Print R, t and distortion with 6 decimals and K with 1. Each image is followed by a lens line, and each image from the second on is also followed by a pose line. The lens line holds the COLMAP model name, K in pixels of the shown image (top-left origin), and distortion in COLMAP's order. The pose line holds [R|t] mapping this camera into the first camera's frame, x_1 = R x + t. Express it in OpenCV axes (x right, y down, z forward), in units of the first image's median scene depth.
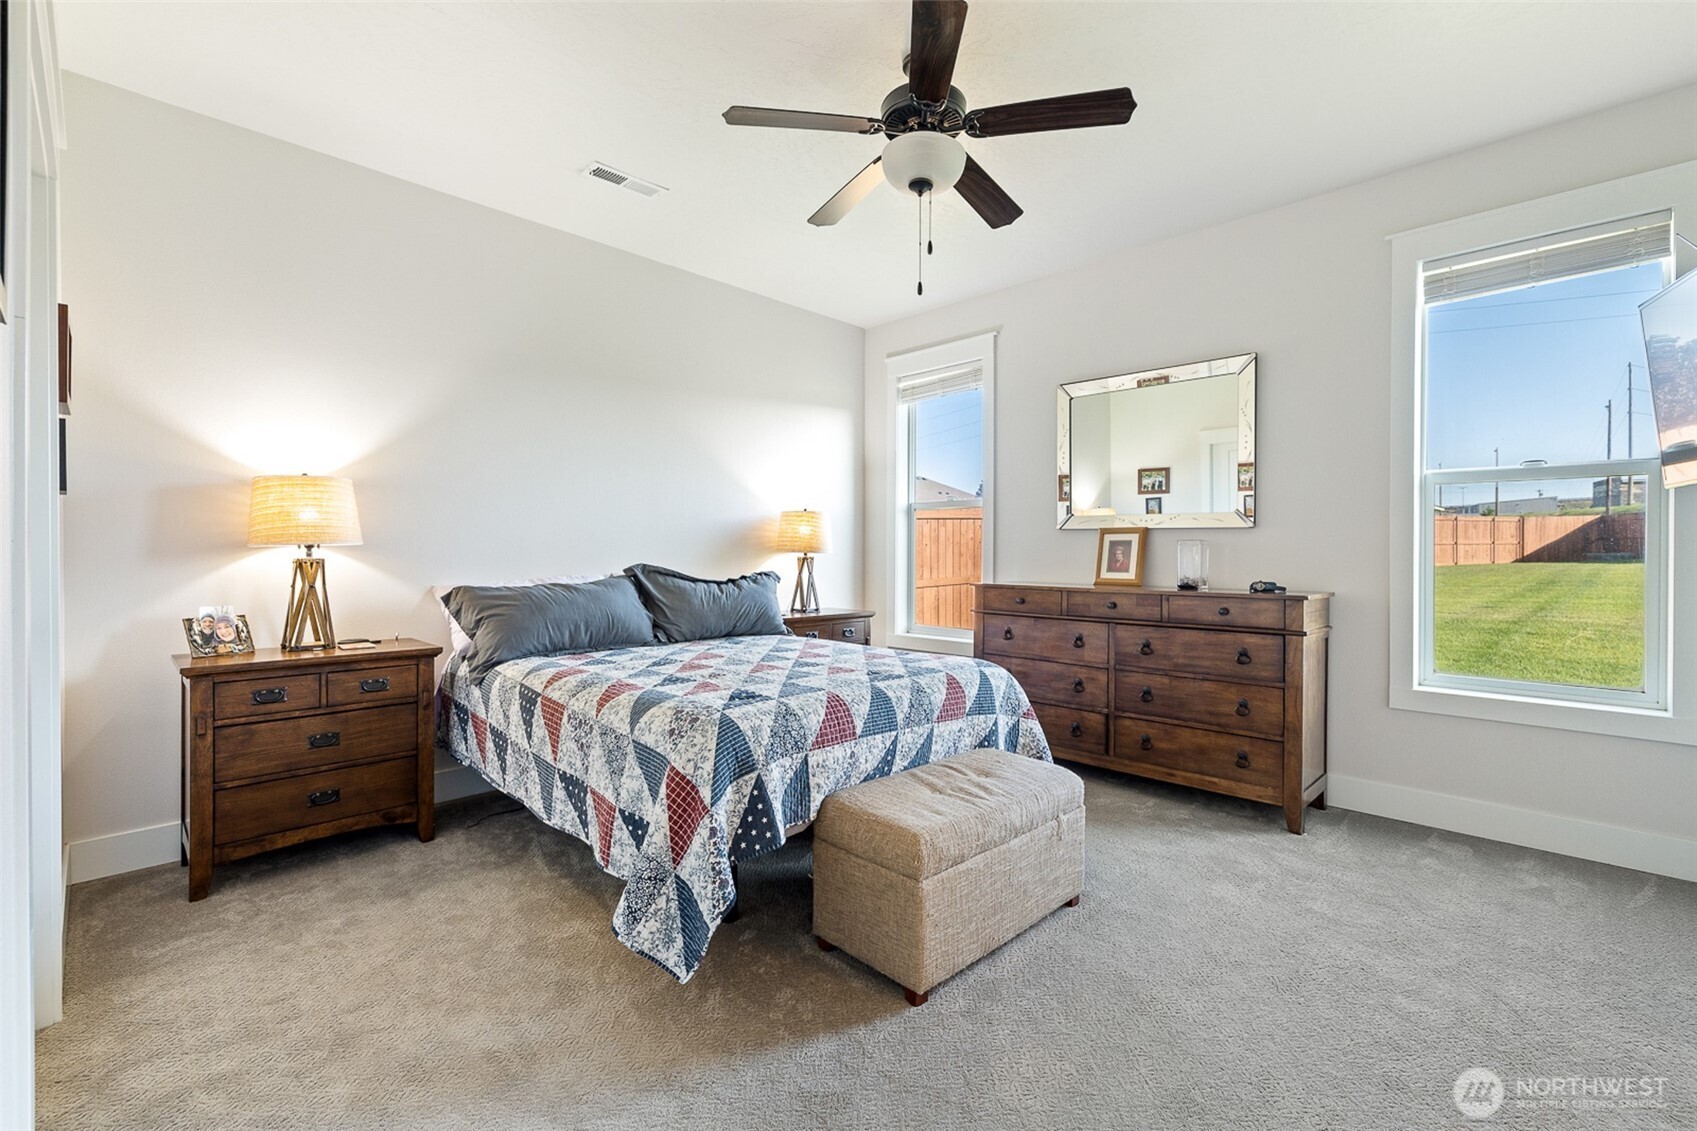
lens RADIAL K [[715.9, 0, 840.1], [0, 715.9, 556.3], [0, 0, 1]] dist [-0.001123, 0.000259]
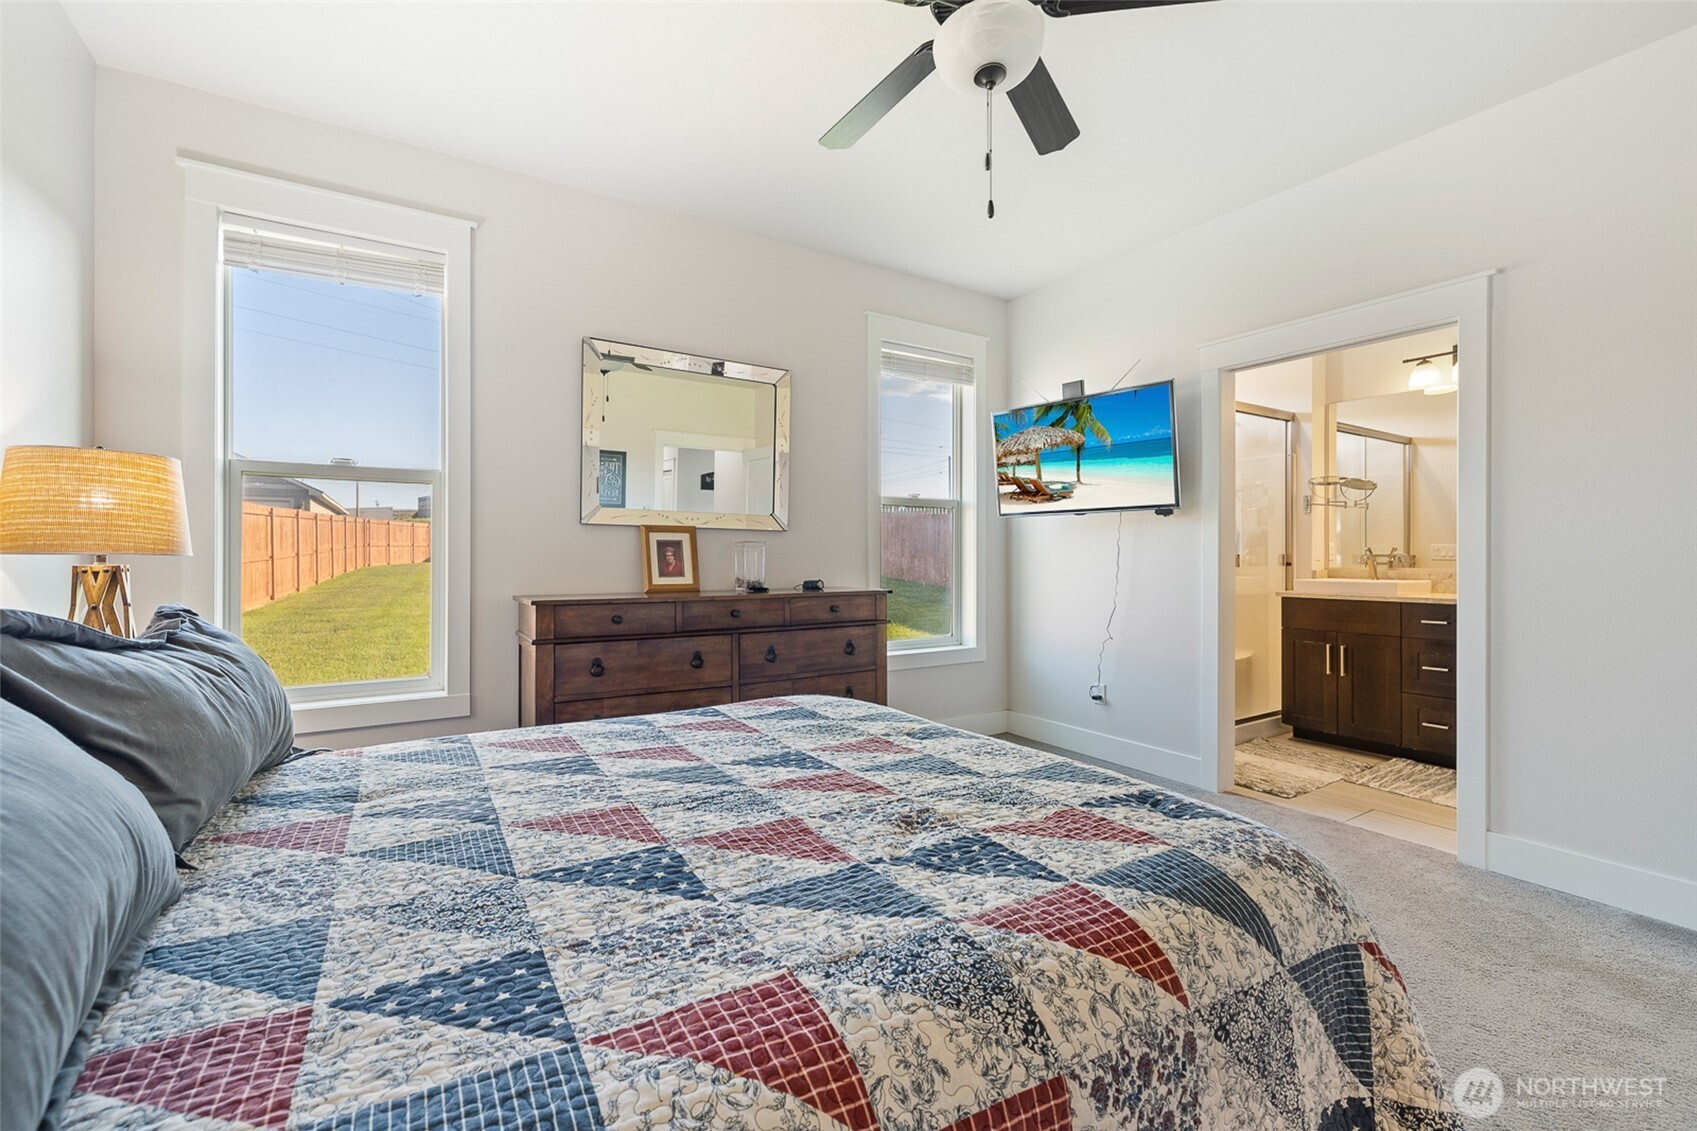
lens RADIAL K [[715.9, 0, 832.7], [0, 715.9, 559.9], [0, 0, 1]] dist [-0.001123, 0.000259]
pose [[0.237449, -0.009269, 0.971356, -0.455161], [0.005639, 0.999951, 0.008164, -0.004702], [-0.971384, 0.003539, 0.237489, 0.670731]]
